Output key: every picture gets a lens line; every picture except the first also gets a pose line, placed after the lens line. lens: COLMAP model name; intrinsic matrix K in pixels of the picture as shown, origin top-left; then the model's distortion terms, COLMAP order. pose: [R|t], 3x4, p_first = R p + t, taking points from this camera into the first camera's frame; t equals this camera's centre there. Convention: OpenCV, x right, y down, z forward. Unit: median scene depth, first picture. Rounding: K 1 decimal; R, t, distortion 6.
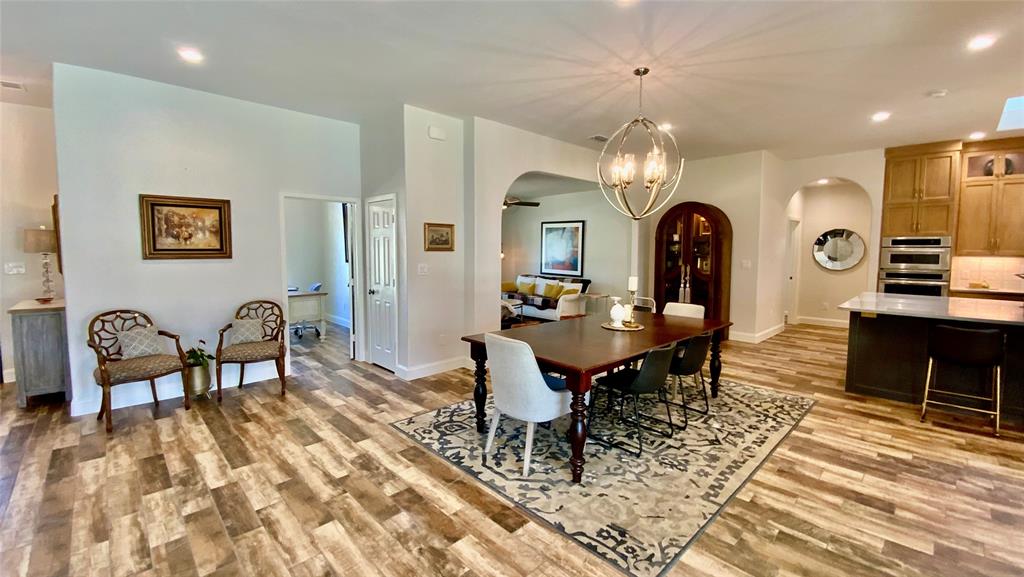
lens RADIAL K [[413.8, 0, 511.3], [0, 413.8, 278.7], [0, 0, 1]] dist [0.020425, -0.018254]
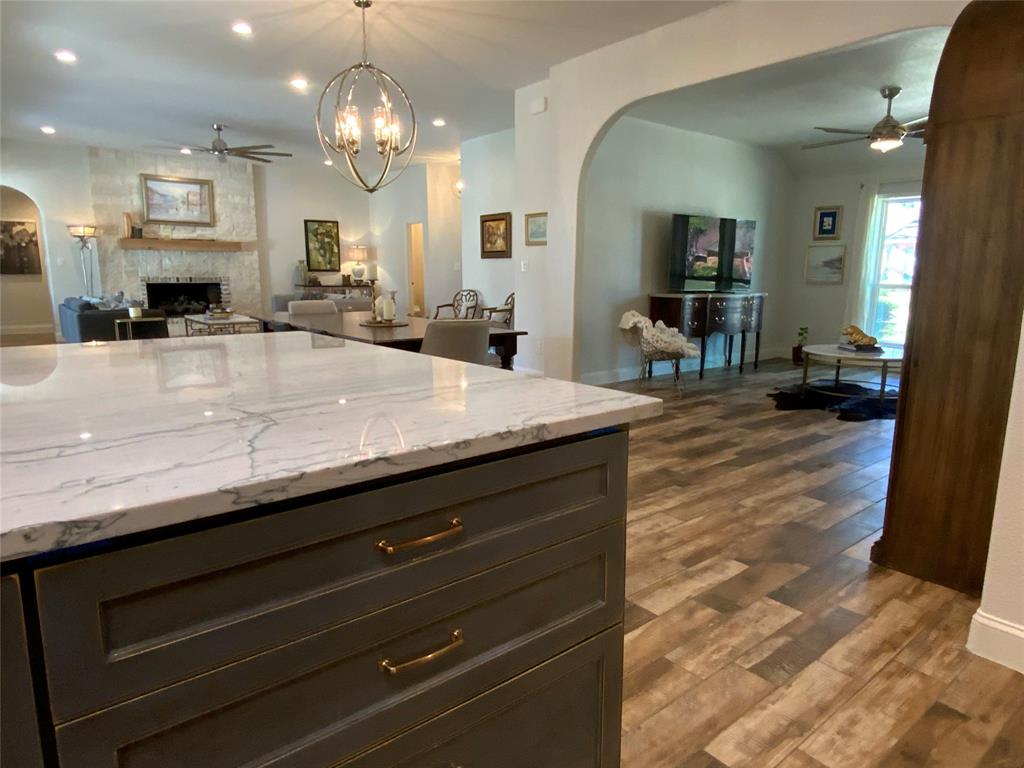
lens RADIAL K [[629.8, 0, 515.6], [0, 629.8, 383.0], [0, 0, 1]] dist [0.064832, -0.092052]
pose [[-0.085826, 0.169380, -0.981807, 1.370682], [-0.076909, 0.981376, 0.176028, -0.012856], [0.993337, 0.090617, -0.071200, 1.221397]]
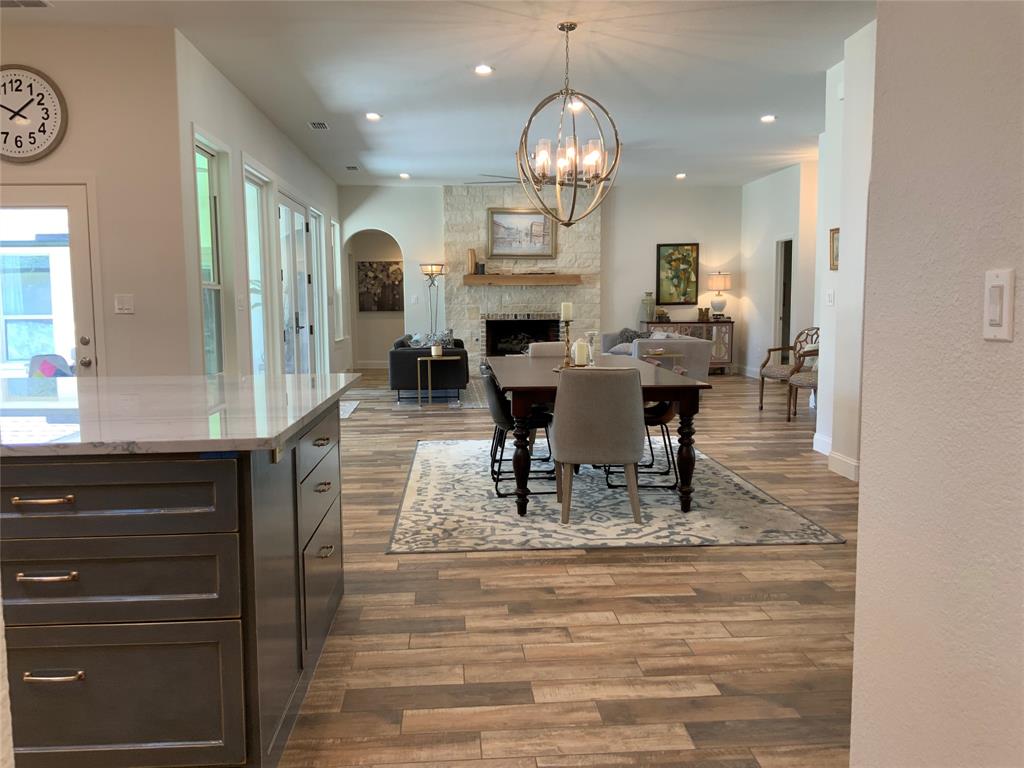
lens RADIAL K [[843.3, 0, 510.1], [0, 843.3, 382.0], [0, 0, 1]] dist [0.097288, -0.180260]
pose [[-0.641290, 0.076267, -0.763499, 1.351642], [-0.047552, 0.989185, 0.138752, -0.061036], [0.765824, 0.125286, -0.630728, 1.664760]]
